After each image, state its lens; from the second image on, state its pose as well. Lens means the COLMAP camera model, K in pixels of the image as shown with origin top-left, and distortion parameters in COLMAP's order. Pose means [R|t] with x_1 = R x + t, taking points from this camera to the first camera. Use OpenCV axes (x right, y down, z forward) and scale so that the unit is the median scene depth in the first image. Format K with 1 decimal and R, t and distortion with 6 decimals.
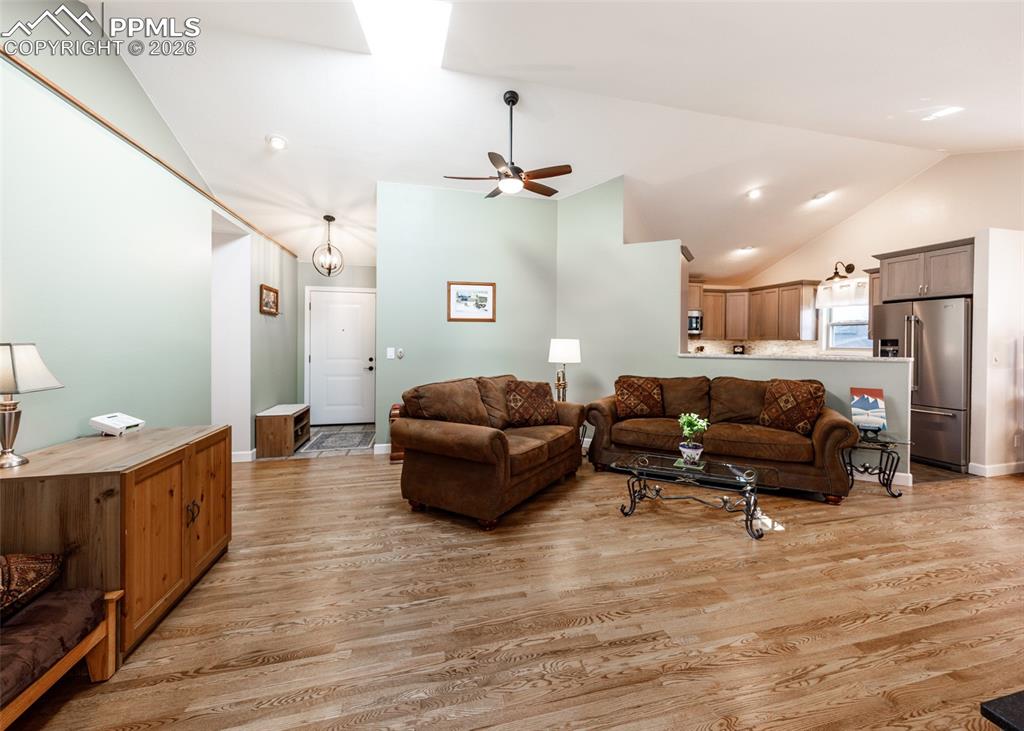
lens RADIAL K [[433.1, 0, 534.3], [0, 433.1, 344.0], [0, 0, 1]] dist [0.009428, -0.001219]
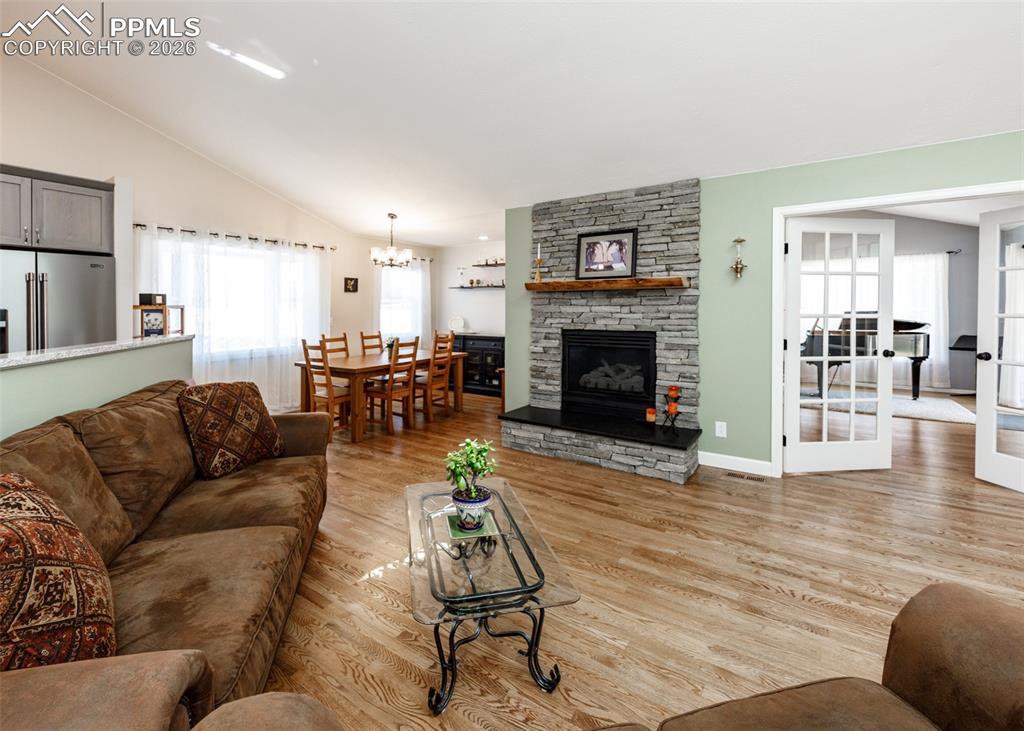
lens RADIAL K [[449.1, 0, 480.0], [0, 449.1, 315.5], [0, 0, 1]] dist [-0.009047, -0.000257]
pose [[-0.631367, -0.017430, 0.775288, -0.067899], [0.003346, 0.999677, 0.025200, -0.013658], [-0.775477, 0.018505, -0.631105, 0.839031]]
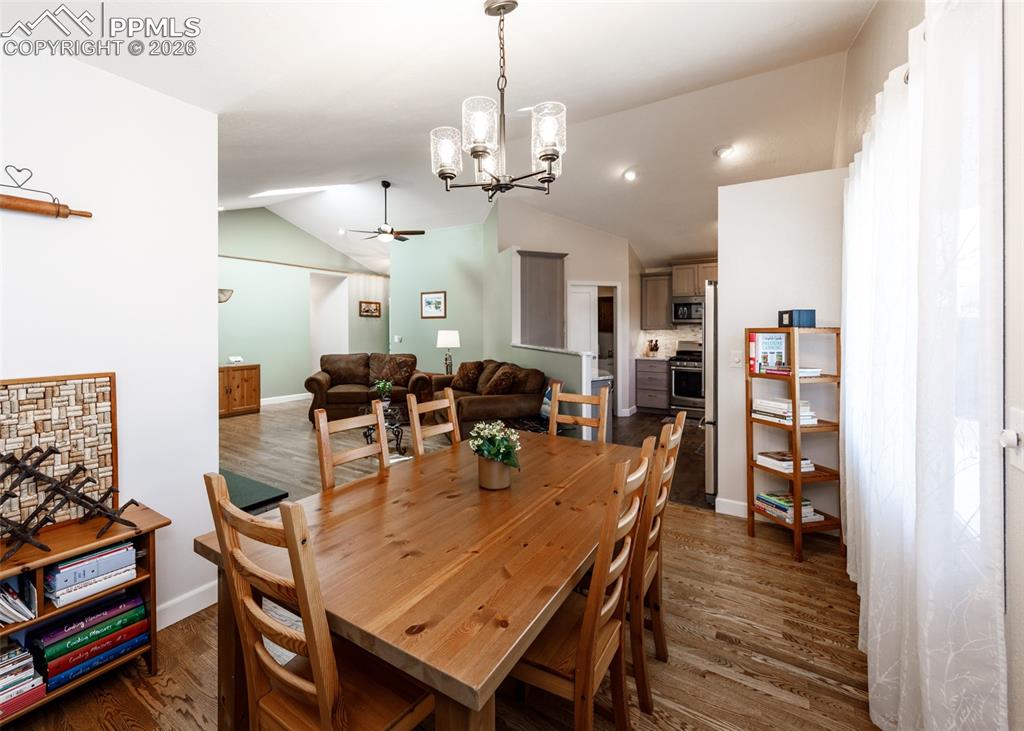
lens RADIAL K [[433.1, 0, 475.9], [0, 433.1, 341.4], [0, 0, 1]] dist [0.009428, -0.001219]
pose [[0.653677, 0.022125, -0.756450, 1.072661], [-0.004525, 0.999669, 0.025329, -0.011607], [0.756760, -0.013134, 0.653561, 0.141548]]
